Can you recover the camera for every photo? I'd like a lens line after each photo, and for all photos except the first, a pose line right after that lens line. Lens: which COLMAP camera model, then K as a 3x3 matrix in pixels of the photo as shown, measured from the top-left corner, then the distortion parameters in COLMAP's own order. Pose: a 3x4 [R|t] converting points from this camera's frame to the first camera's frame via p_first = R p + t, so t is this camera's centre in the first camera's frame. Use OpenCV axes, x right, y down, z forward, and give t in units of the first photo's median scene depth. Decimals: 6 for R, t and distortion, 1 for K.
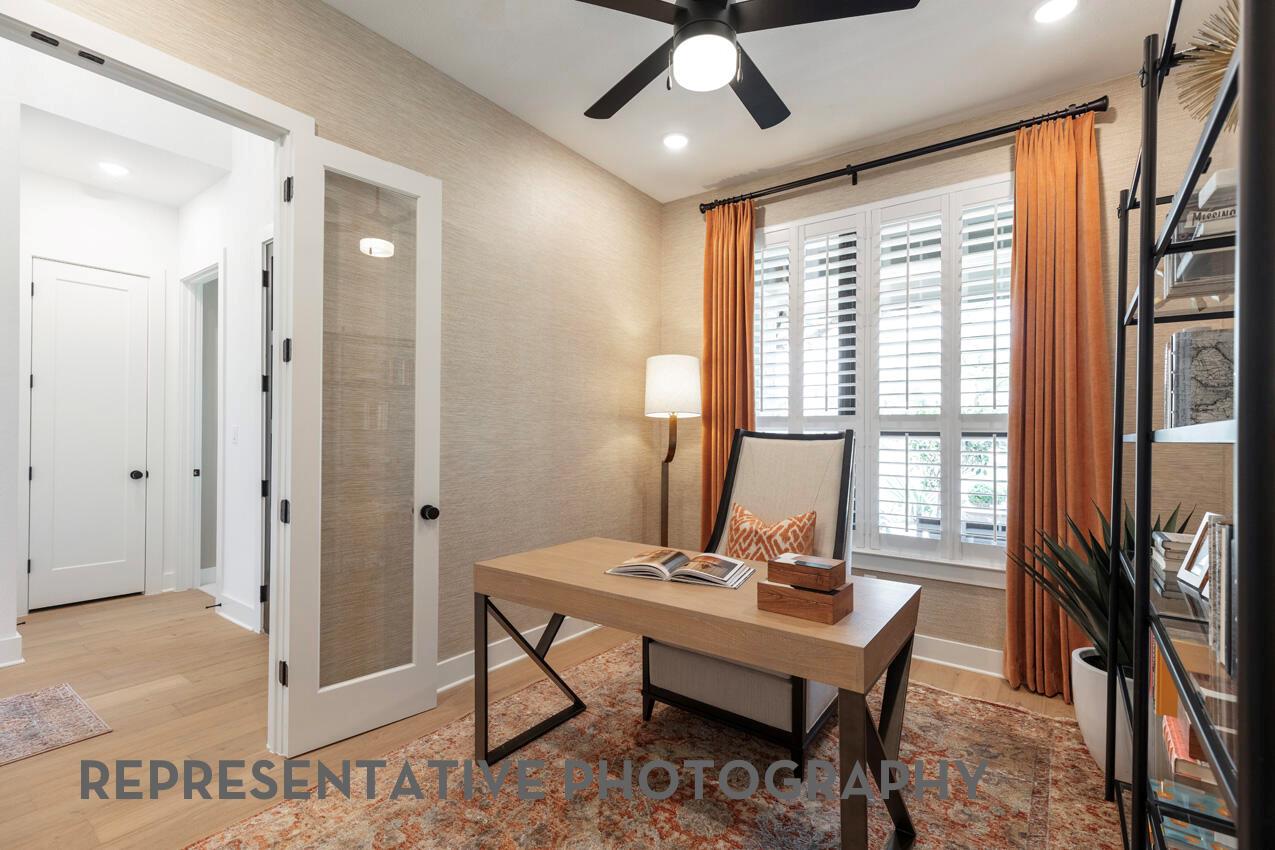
lens RADIAL K [[577.1, 0, 644.0], [0, 577.1, 432.8], [0, 0, 1]] dist [0.007590, -0.000960]
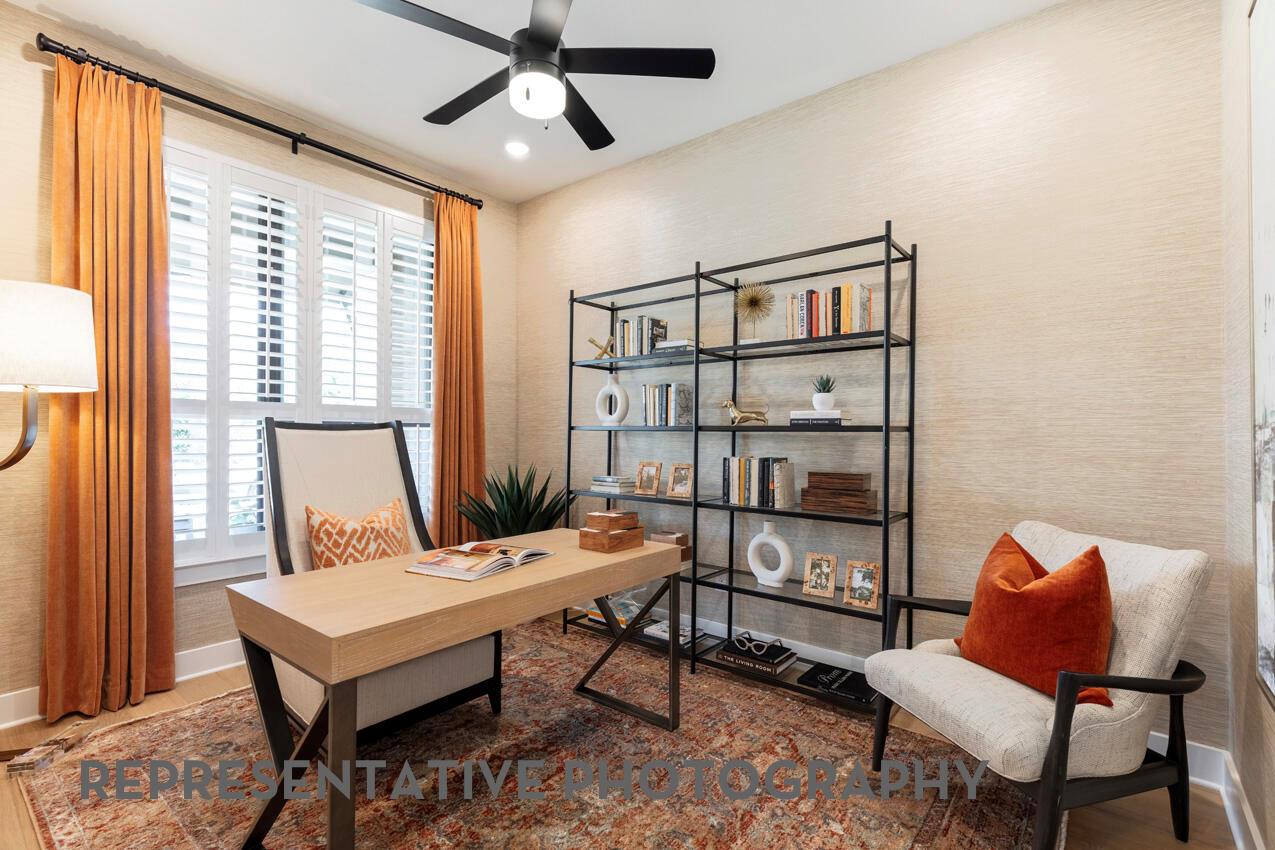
lens RADIAL K [[577.1, 0, 644.8], [0, 577.1, 429.0], [0, 0, 1]] dist [0.007590, -0.000960]
pose [[0.045186, -0.001079, 0.998978, -0.616627], [-0.005042, 0.999986, 0.001308, 0.008434], [-0.998966, -0.005096, 0.045180, 0.456430]]
